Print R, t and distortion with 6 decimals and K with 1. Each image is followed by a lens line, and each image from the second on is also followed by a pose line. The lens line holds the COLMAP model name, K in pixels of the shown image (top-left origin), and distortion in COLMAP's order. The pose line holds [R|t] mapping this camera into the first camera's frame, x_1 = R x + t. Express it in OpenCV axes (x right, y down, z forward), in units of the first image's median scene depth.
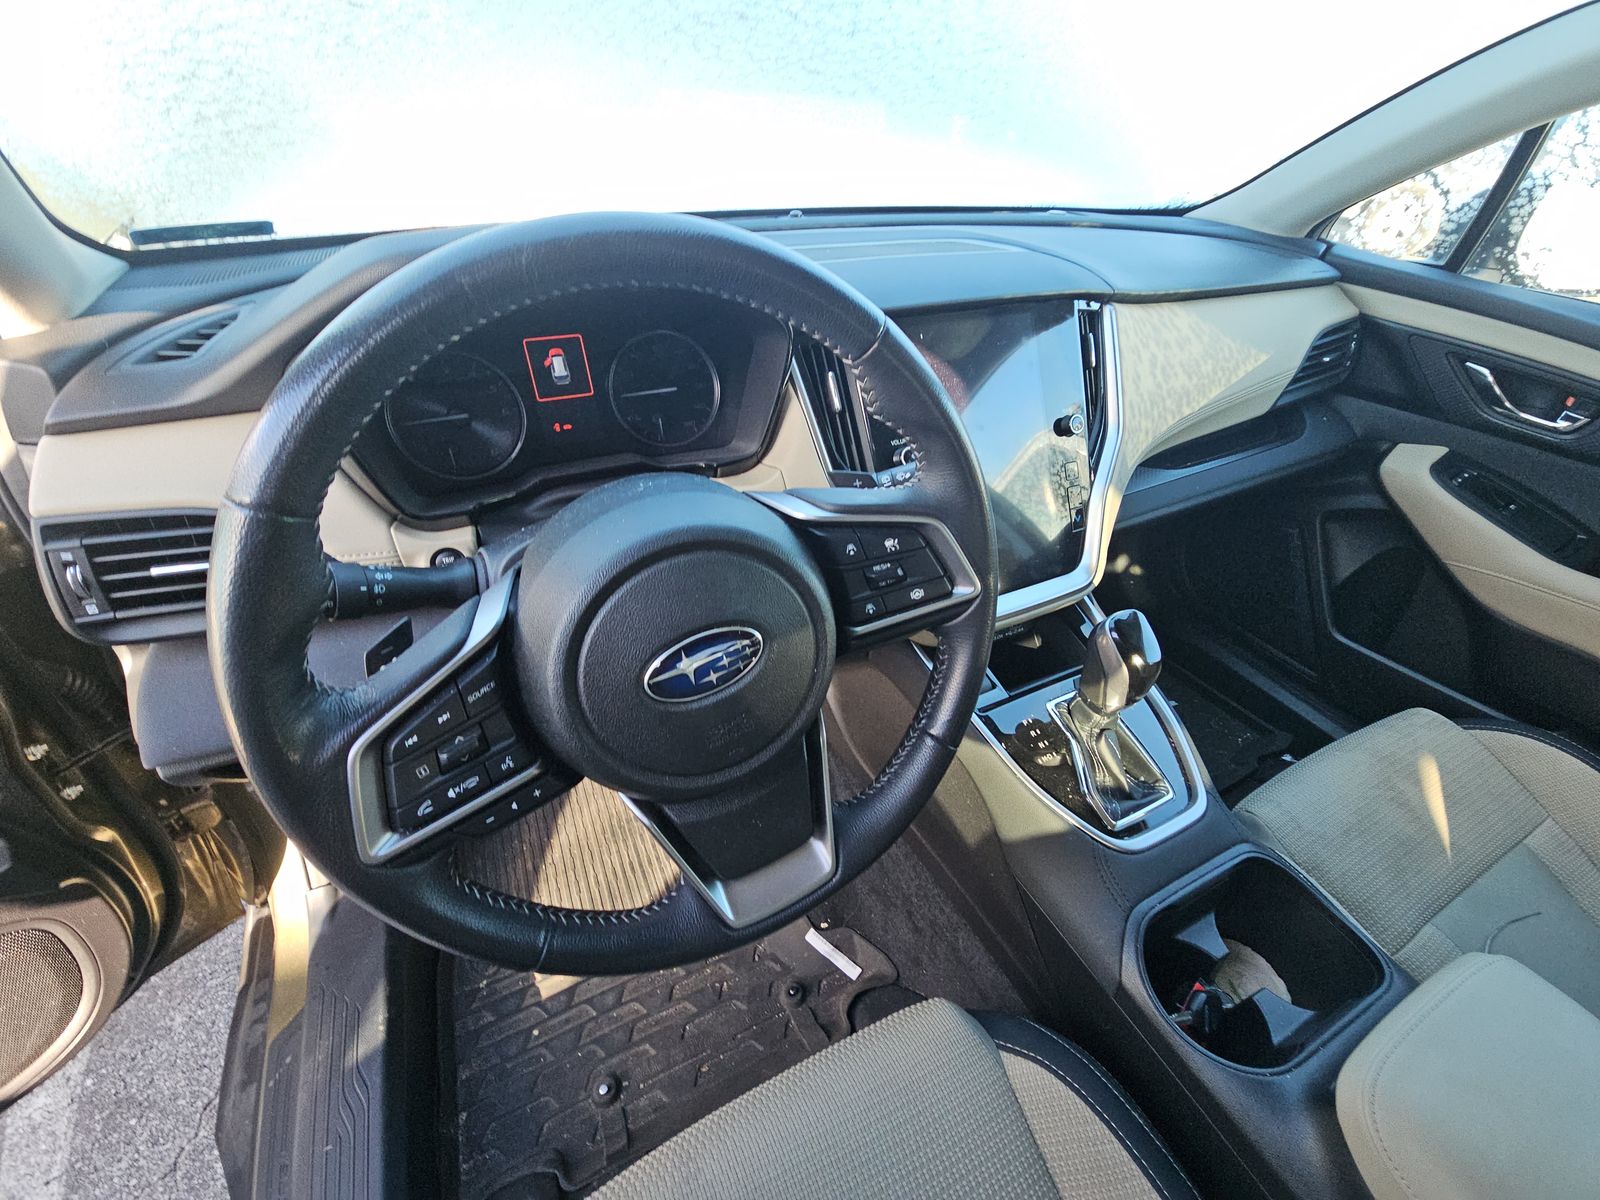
lens RADIAL K [[638.2, 0, 800.0], [0, 638.2, 600.0], [0, 0, 1]] dist [-0.001863, -0.002478]
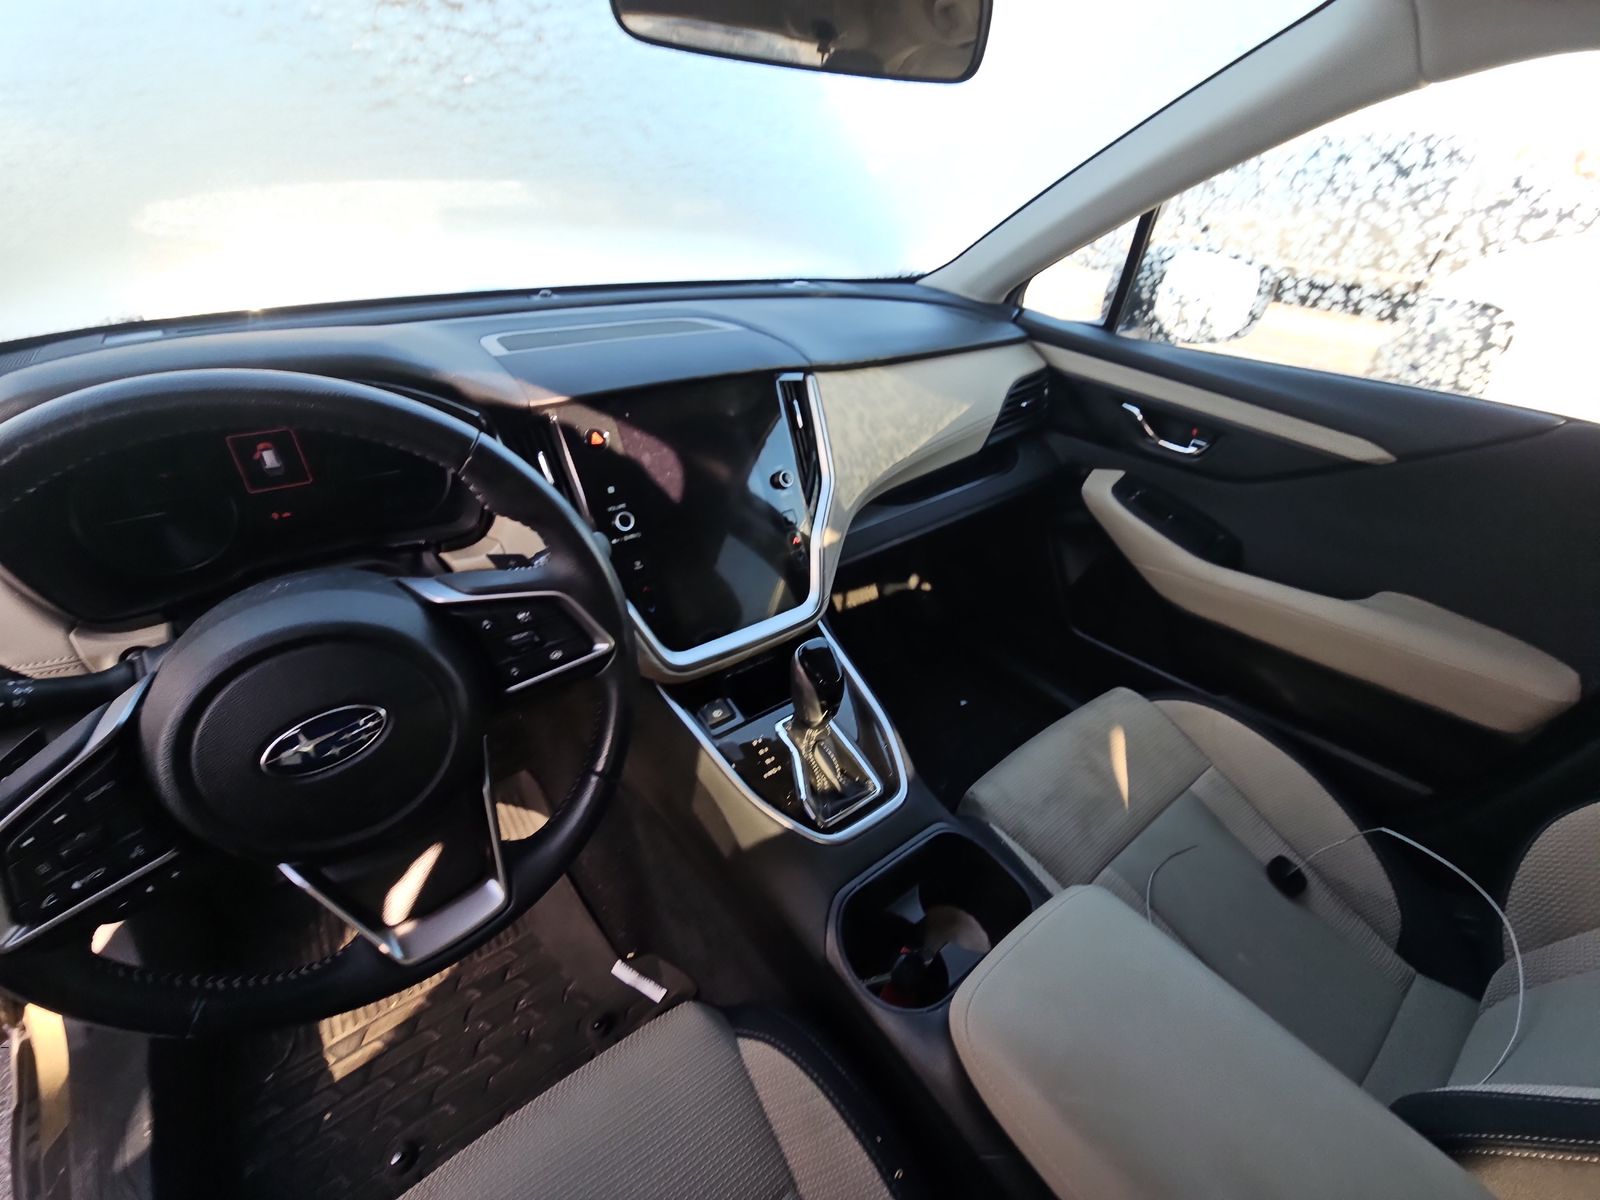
lens RADIAL K [[638.2, 0, 800.0], [0, 638.2, 600.0], [0, 0, 1]] dist [-0.001863, -0.002478]
pose [[0.982839, -0.087683, 0.162295, 0.231455], [0.094041, 0.995057, -0.031905, -0.015718], [-0.158696, 0.046620, 0.986226, -0.129435]]
